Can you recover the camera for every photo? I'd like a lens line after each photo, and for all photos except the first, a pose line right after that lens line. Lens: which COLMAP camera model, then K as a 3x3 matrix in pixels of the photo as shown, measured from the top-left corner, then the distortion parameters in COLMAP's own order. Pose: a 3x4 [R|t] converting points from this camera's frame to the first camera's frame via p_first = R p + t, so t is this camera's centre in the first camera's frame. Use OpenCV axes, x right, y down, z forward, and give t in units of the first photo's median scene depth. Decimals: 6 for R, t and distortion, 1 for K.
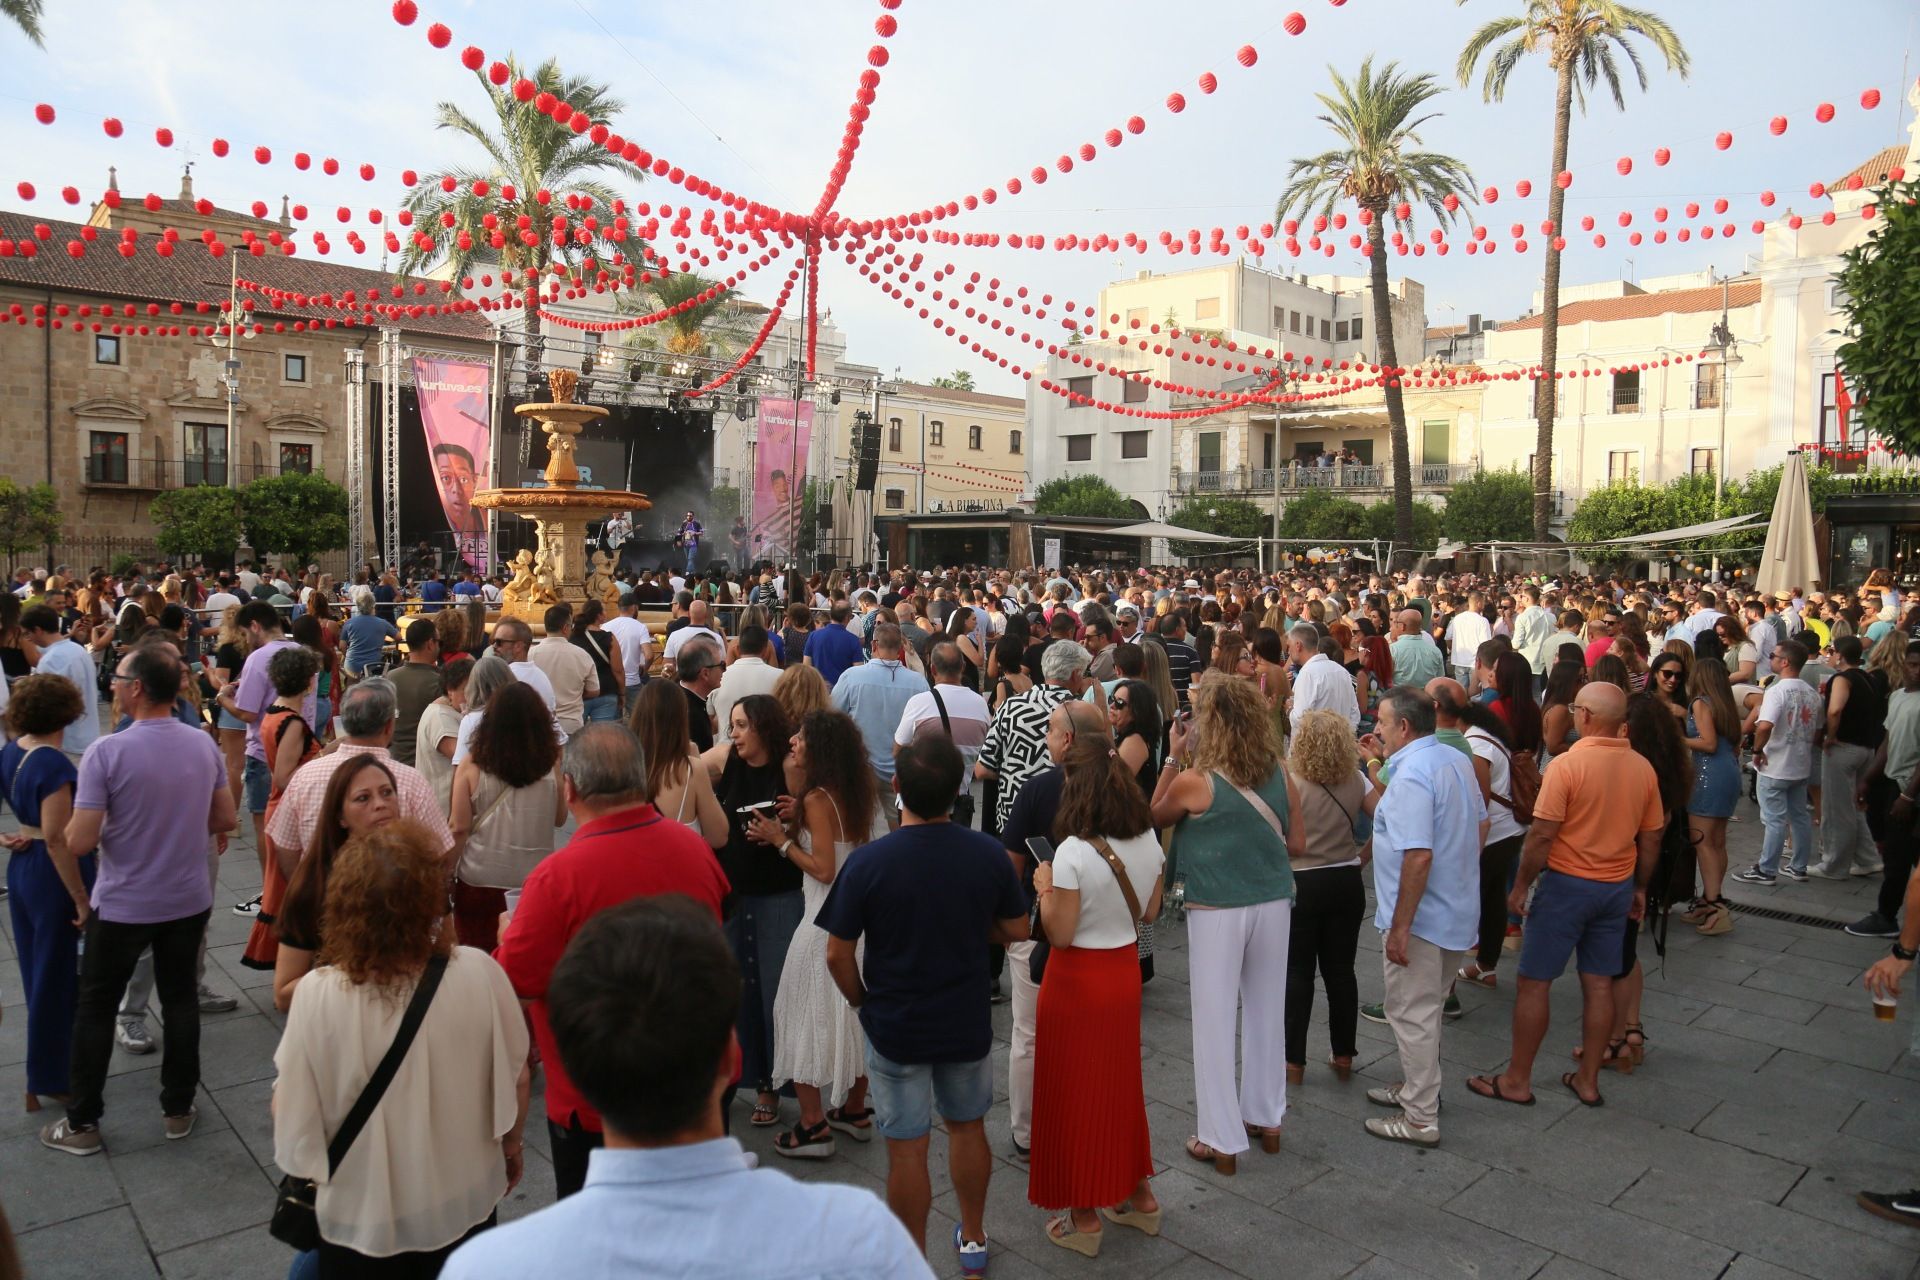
lens RADIAL K [[1340.9, 0, 958.8], [0, 1340.9, 620.2], [0, 0, 1]] dist [-0.126971, 0.077364]
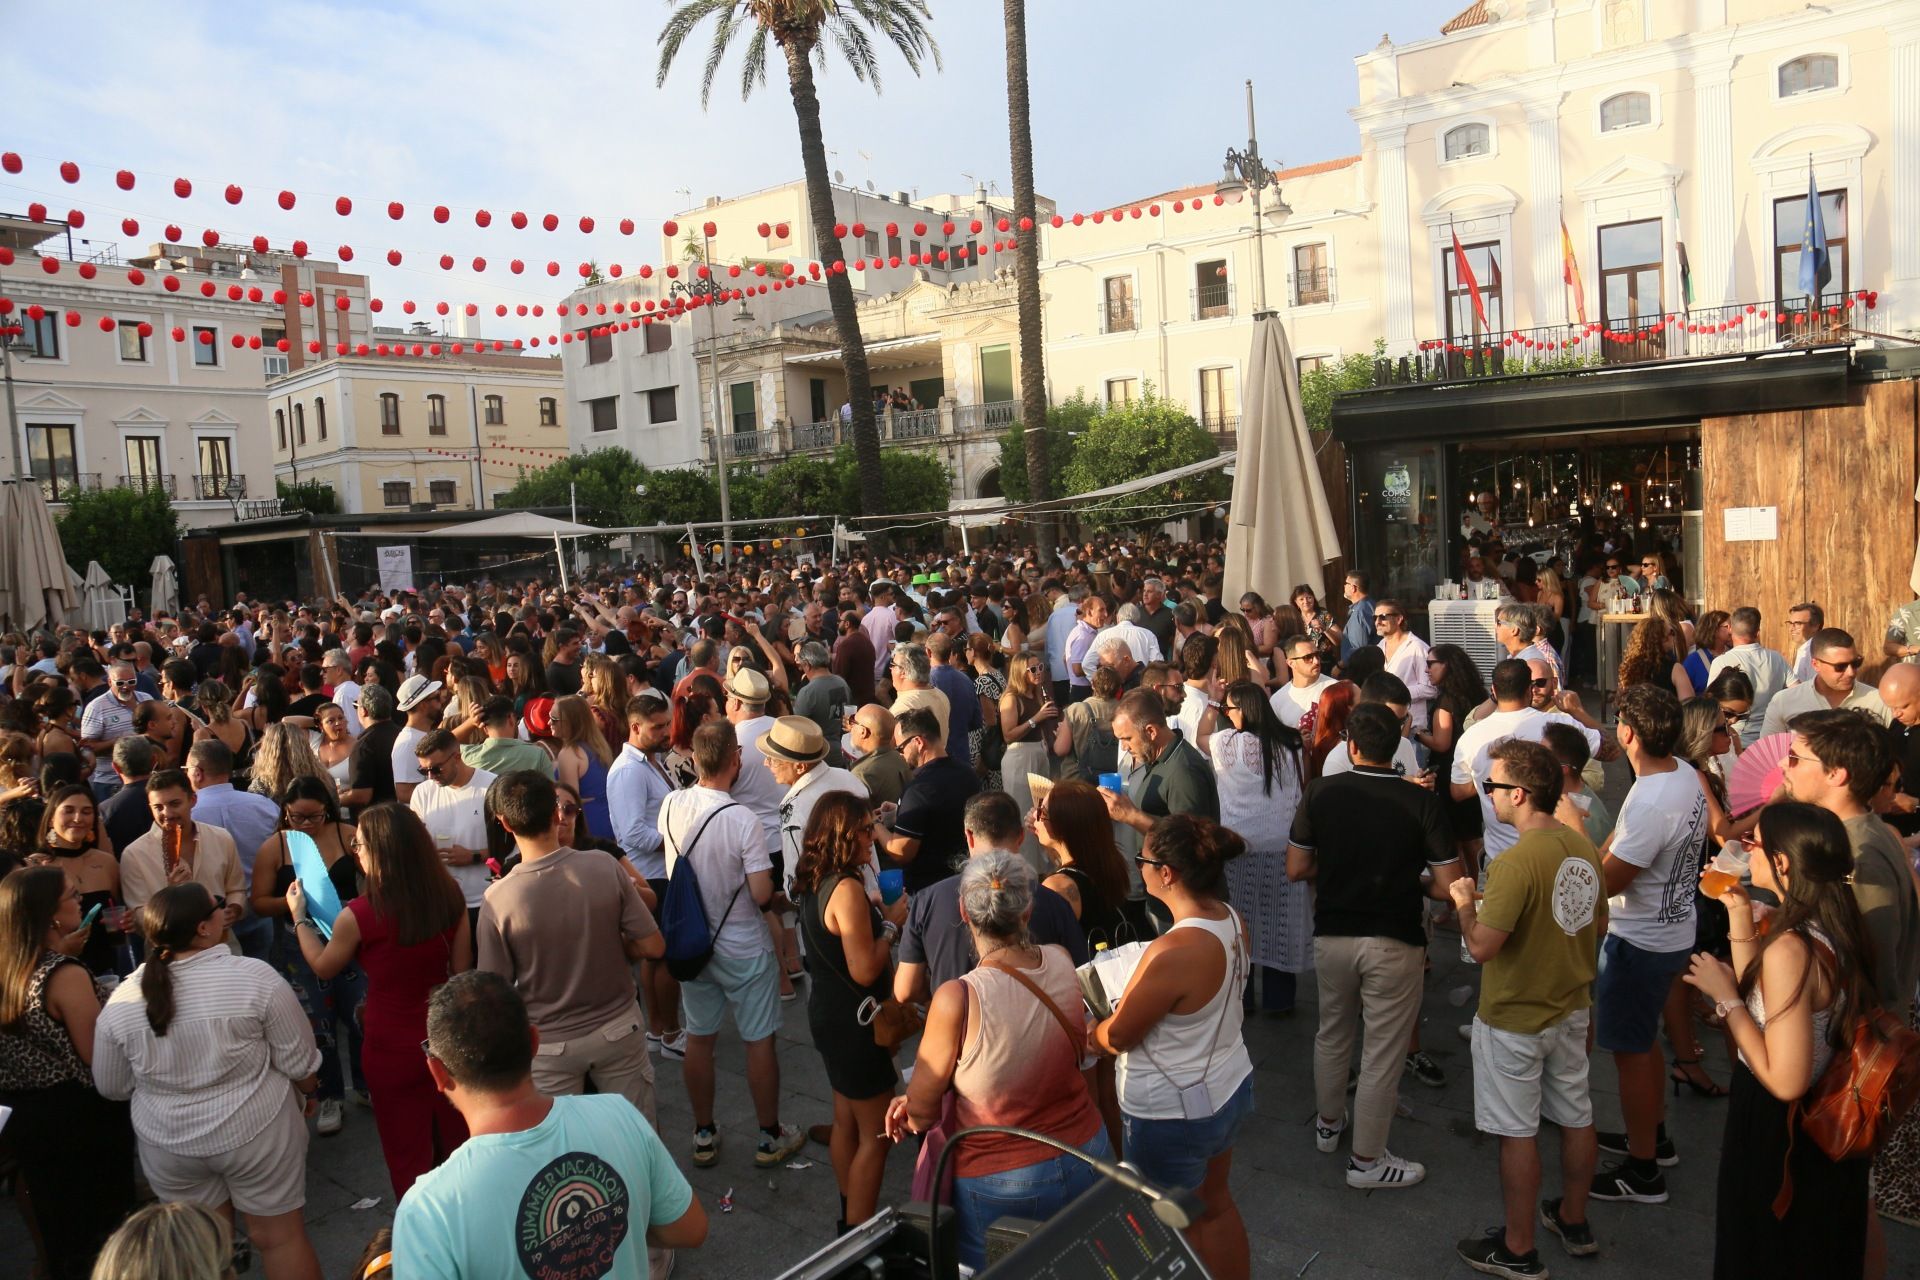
lens RADIAL K [[1340.9, 0, 958.8], [0, 1340.9, 620.2], [0, 0, 1]] dist [-0.126971, 0.077364]
pose [[0.982282, -0.085937, 0.166543, 0.167104], [0.082093, 0.996178, 0.029841, -0.013192], [-0.168471, -0.015641, 0.985583, 0.191872]]
